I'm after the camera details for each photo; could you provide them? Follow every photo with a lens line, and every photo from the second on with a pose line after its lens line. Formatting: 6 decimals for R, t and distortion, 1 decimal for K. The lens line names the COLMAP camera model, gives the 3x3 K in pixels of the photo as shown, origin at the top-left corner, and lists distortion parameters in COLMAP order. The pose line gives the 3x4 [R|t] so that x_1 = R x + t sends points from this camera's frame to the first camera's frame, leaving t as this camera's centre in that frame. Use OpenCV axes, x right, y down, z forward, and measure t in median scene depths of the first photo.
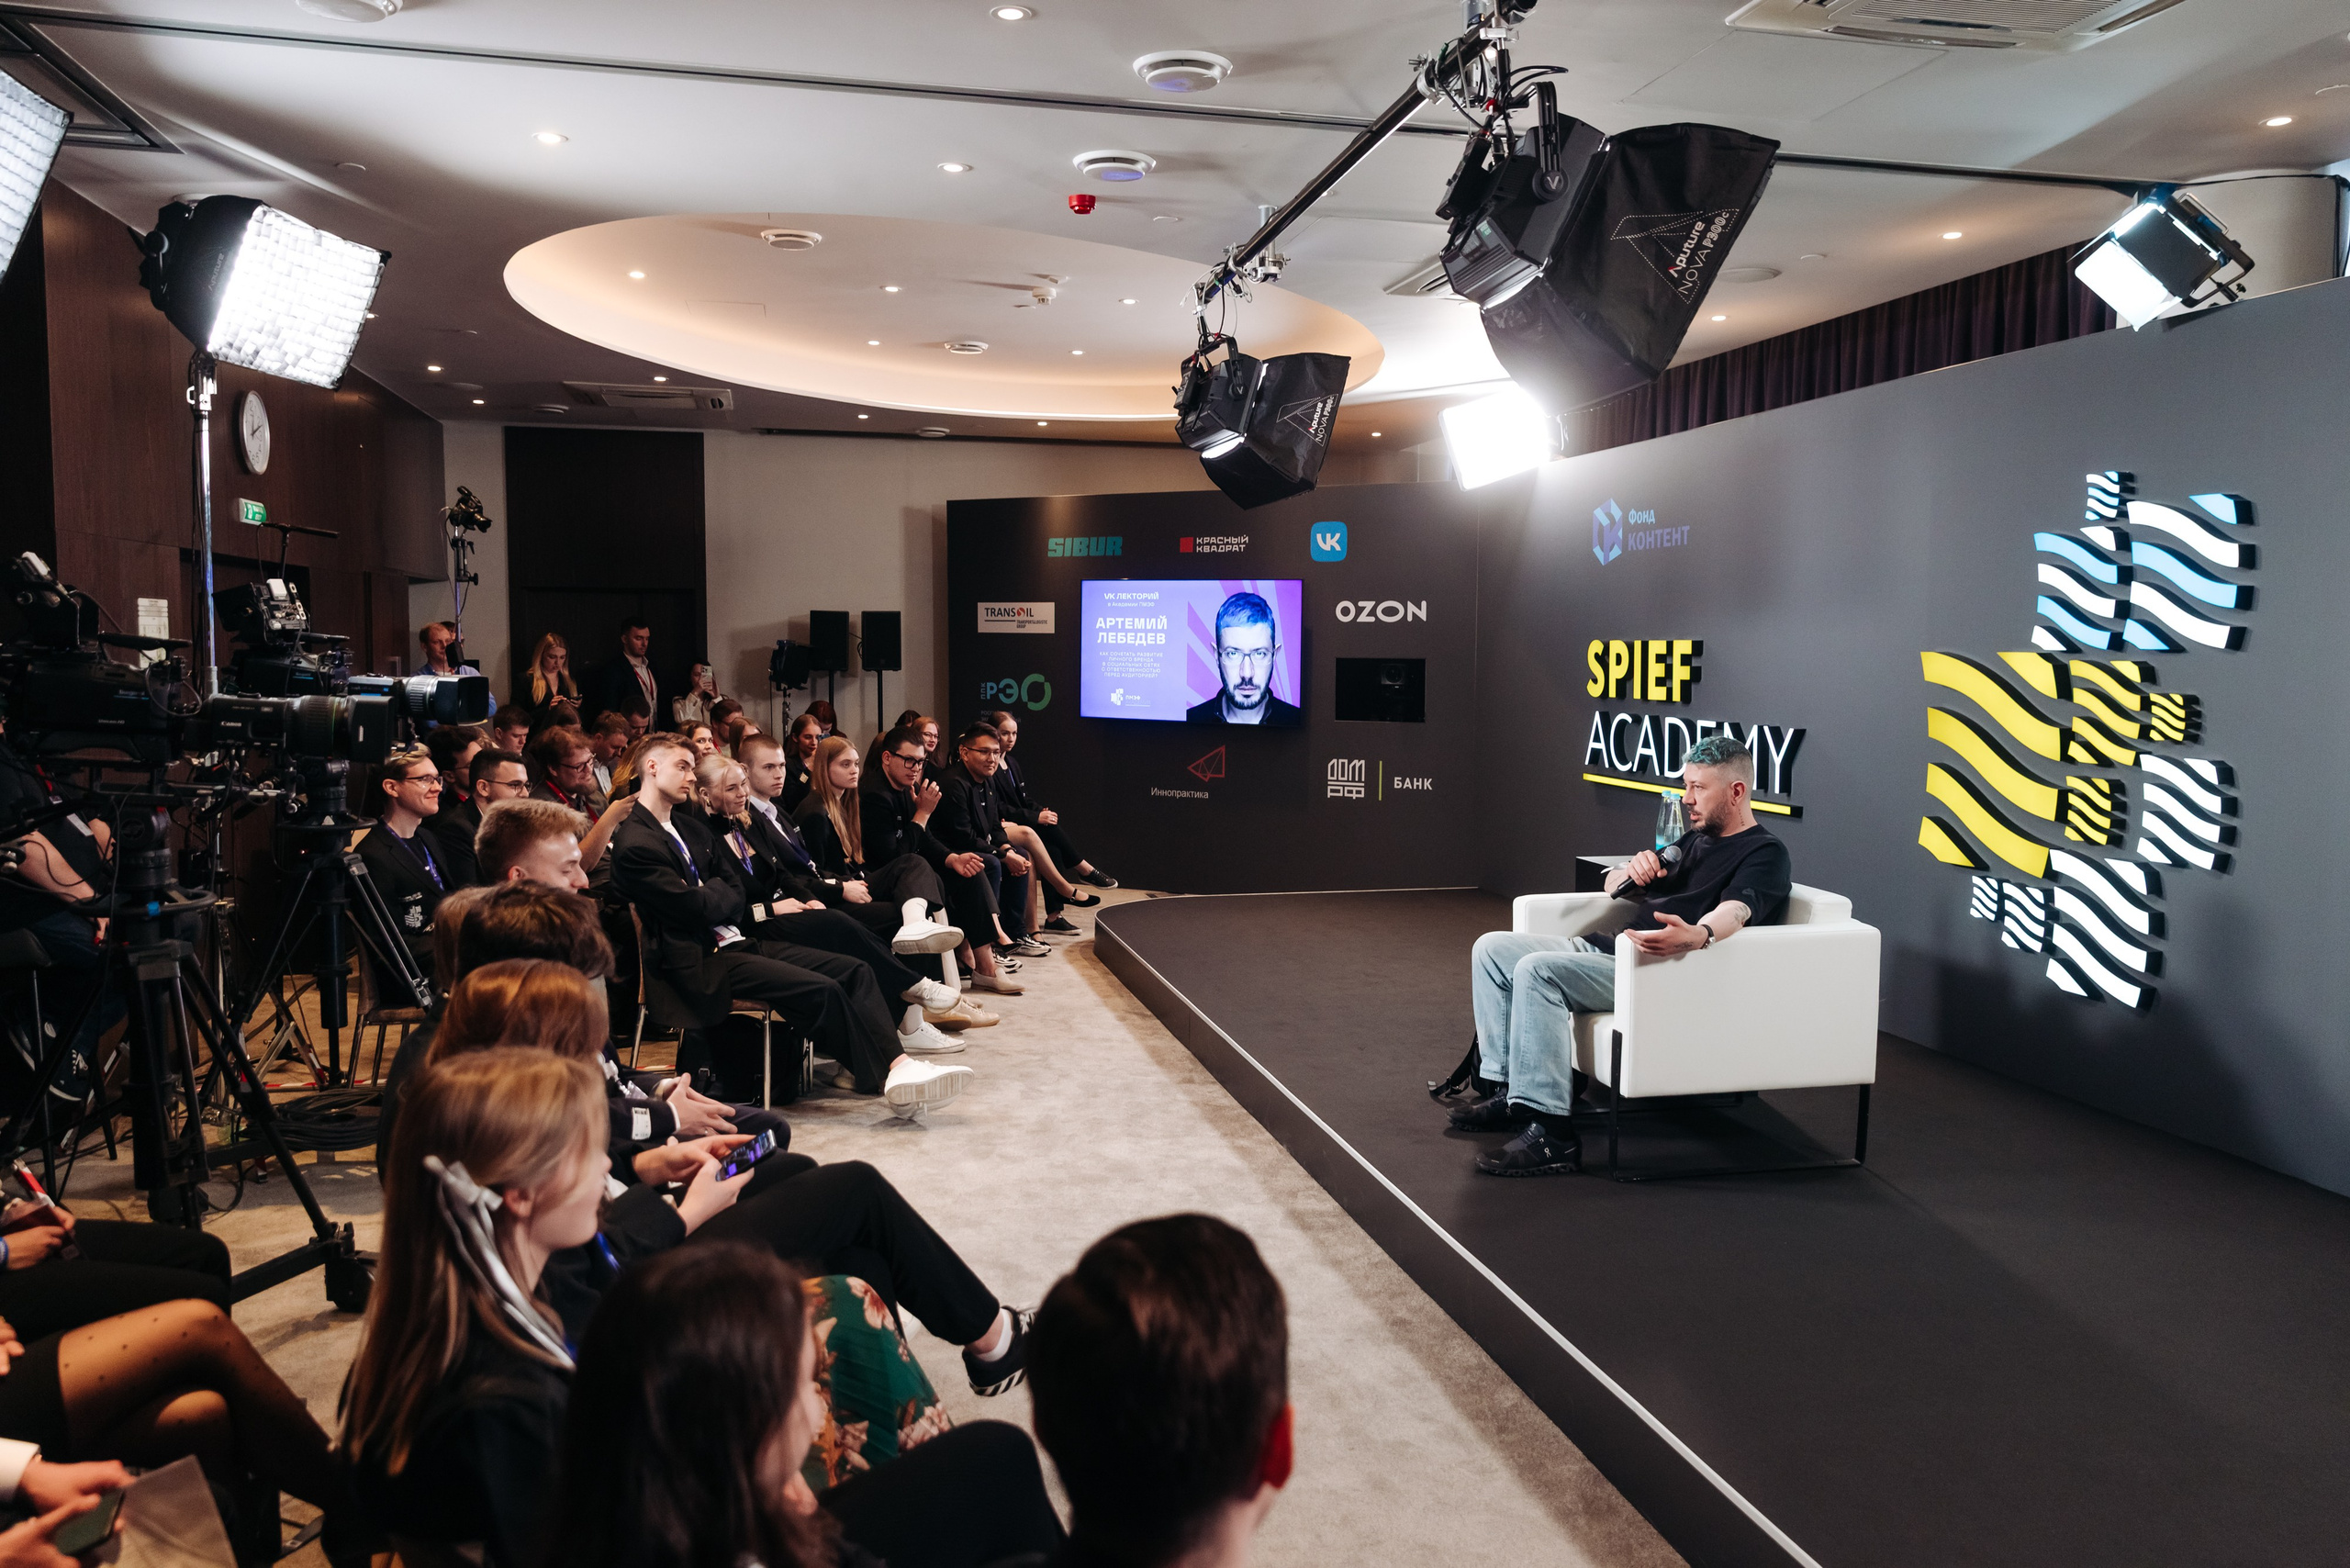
lens RADIAL K [[1696.7, 0, 1175.0], [0, 1696.7, 784.0], [0, 0, 1]] dist [-0.013980, 0.007763]
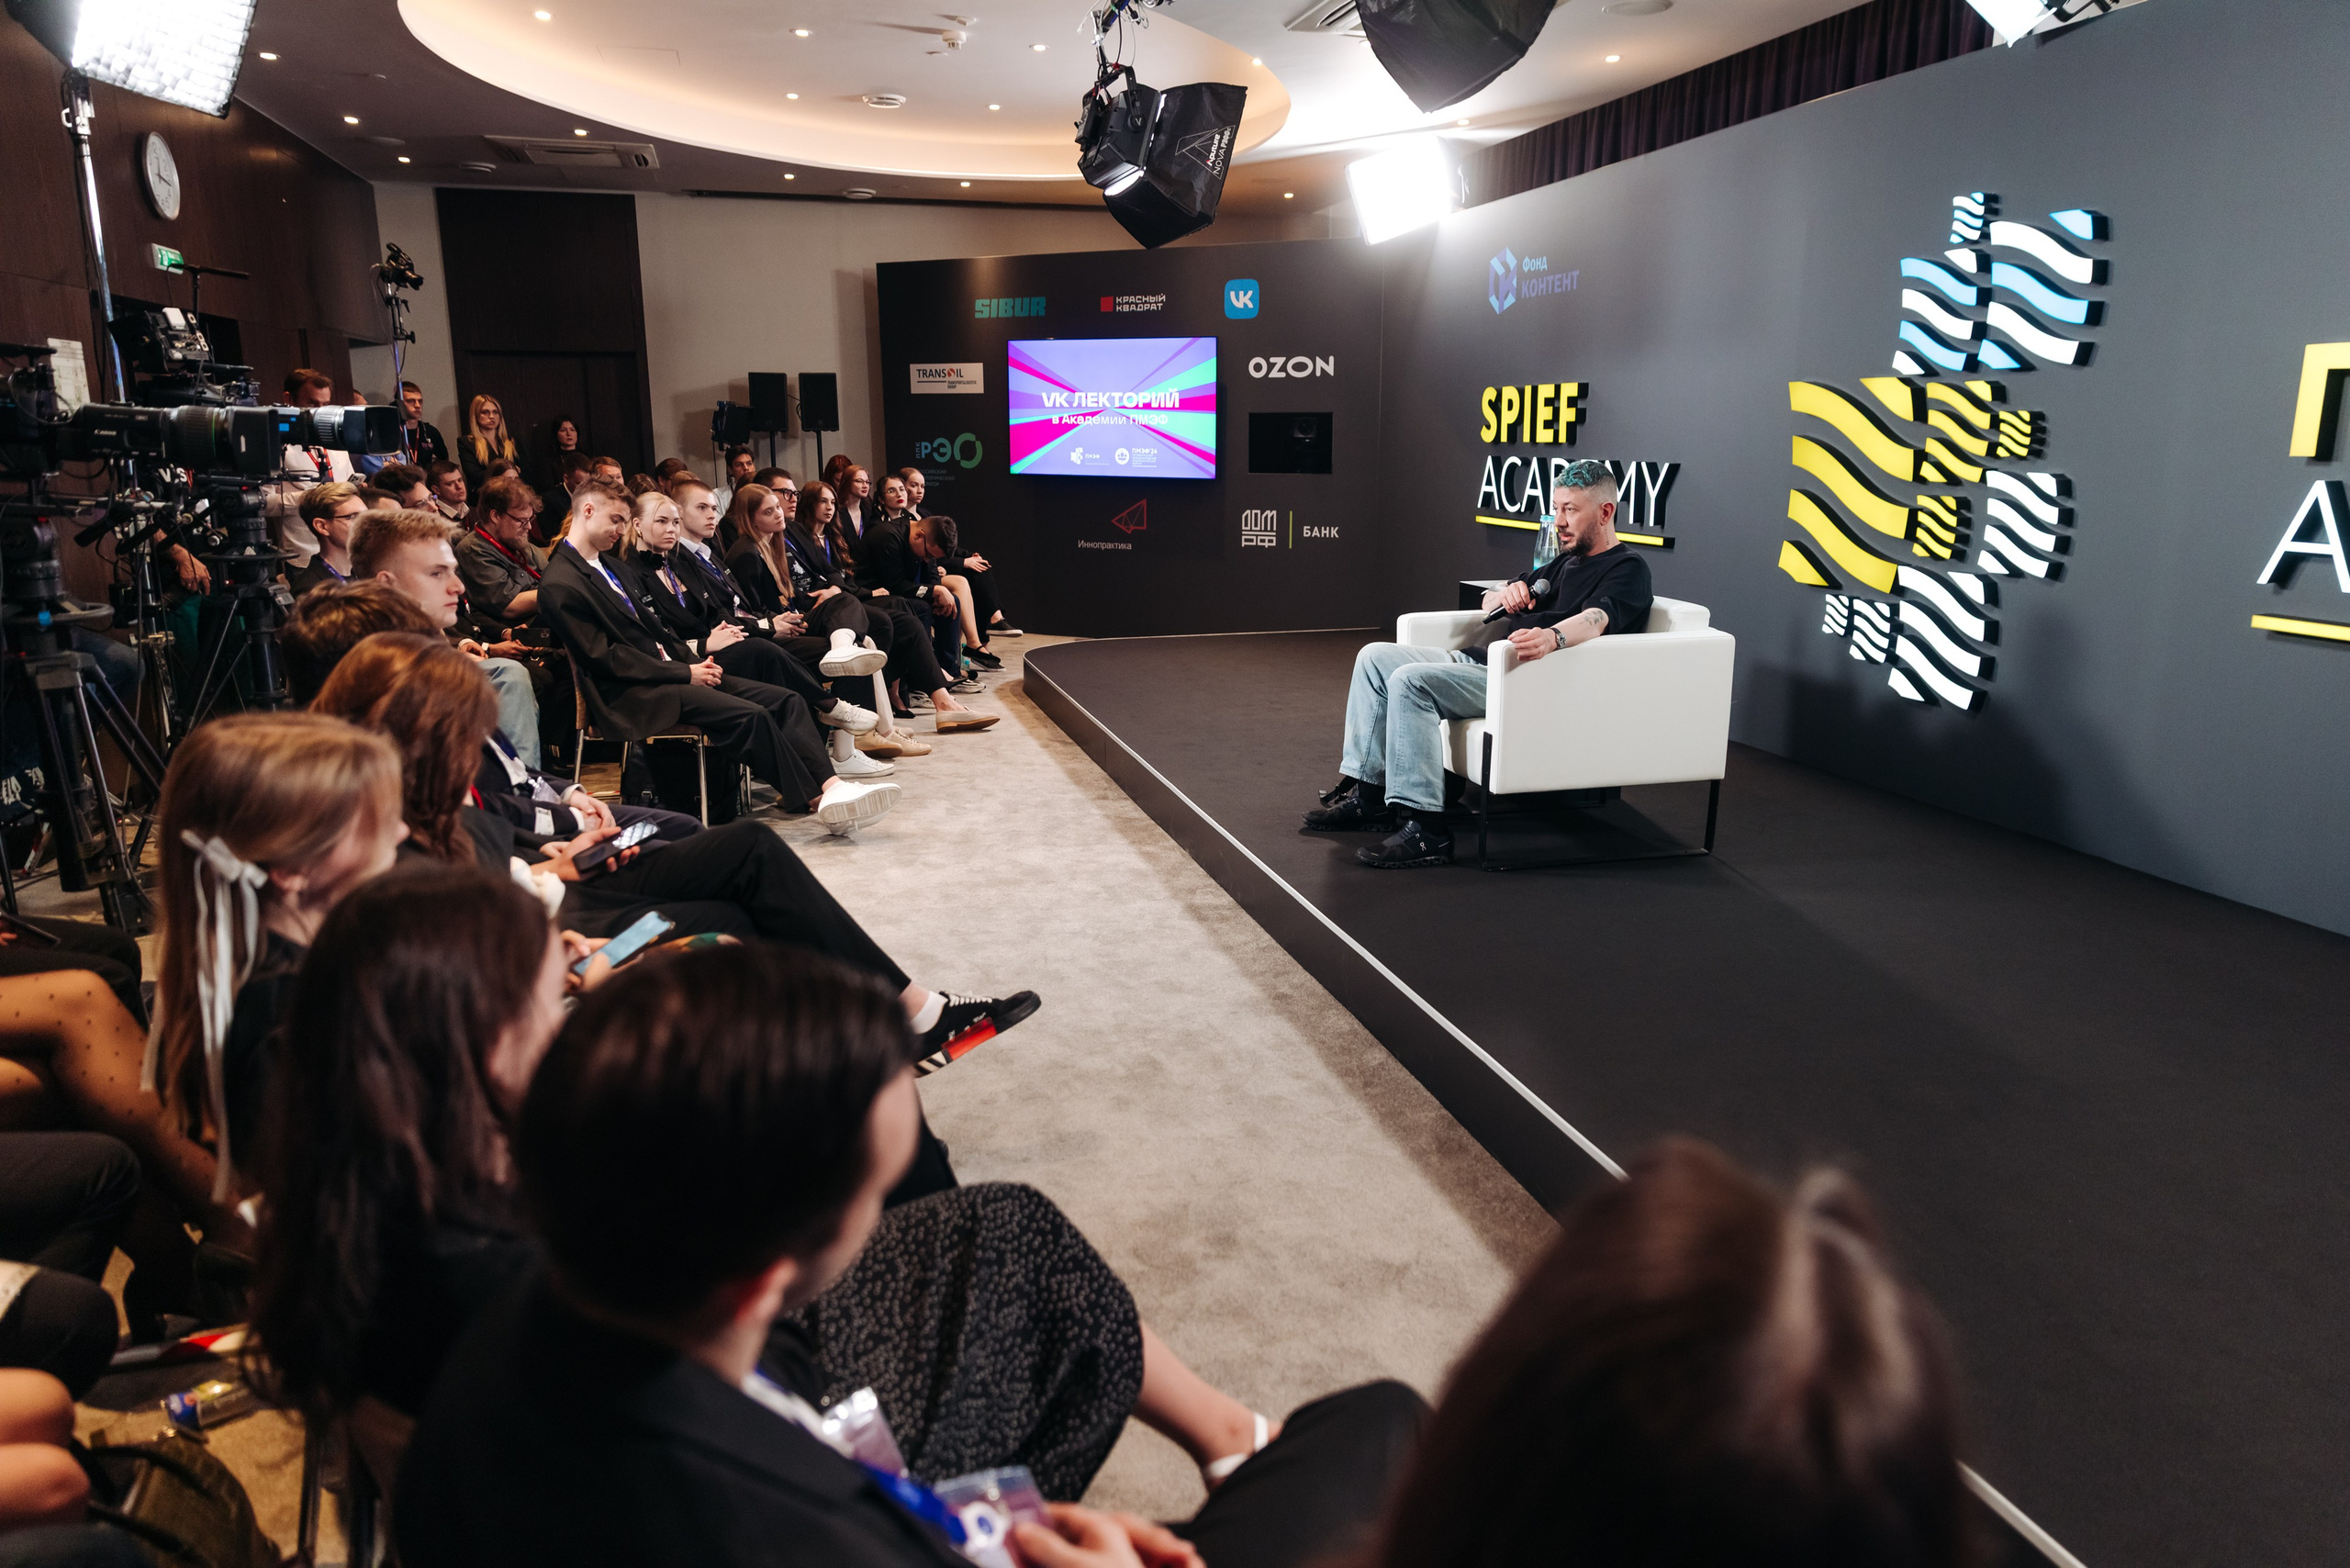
lens RADIAL K [[1542.4, 0, 1175.0], [0, 1542.4, 784.0], [0, 0, 1]] dist [0.003272, -0.004905]
pose [[0.999325, -0.015336, 0.033387, 0.024446], [0.010339, 0.989377, 0.145005, 0.027714], [-0.035256, -0.144562, 0.988867, 0.029570]]
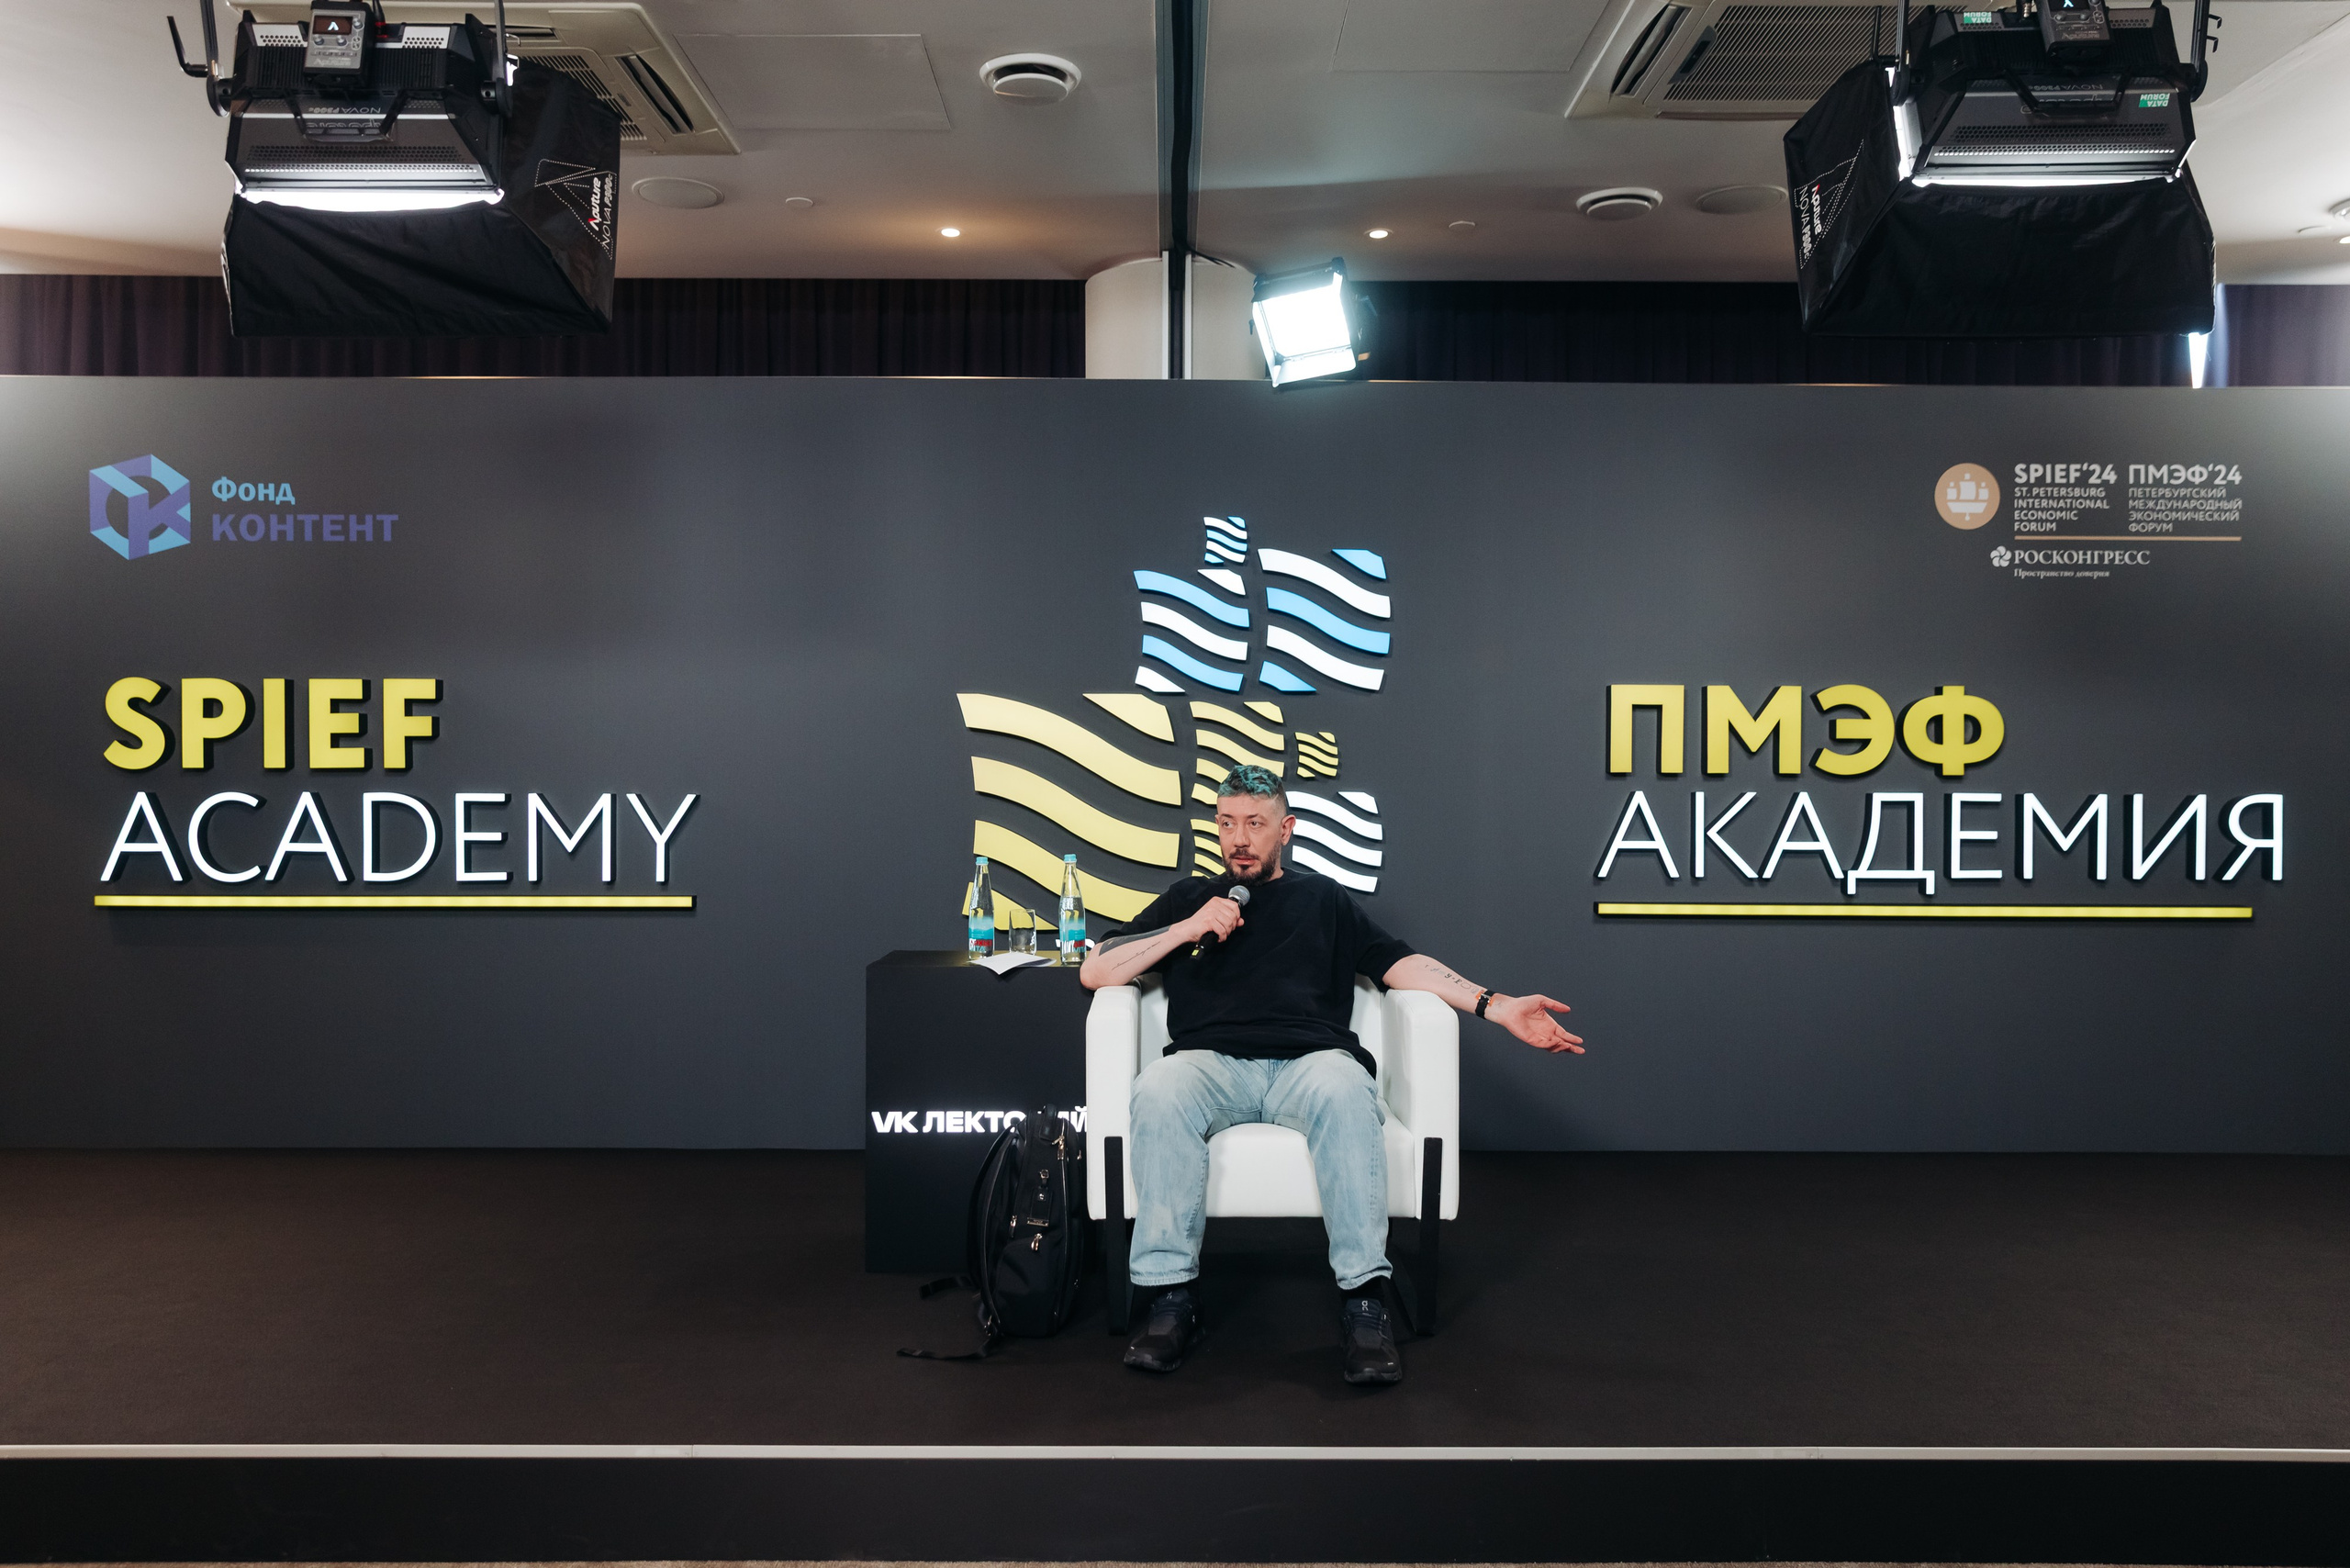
lens RADIAL K [[1696.7, 0, 1175.0], [0, 1696.7, 784.0], [0, 0, 1]] dist [-0.013980, 0.007763]
pose [[0.217035, -0.008086, 0.976130, -0.415304], [0.077984, 0.996913, -0.009081, -0.015885], [-0.973044, 0.078093, 0.216995, 0.750507]]
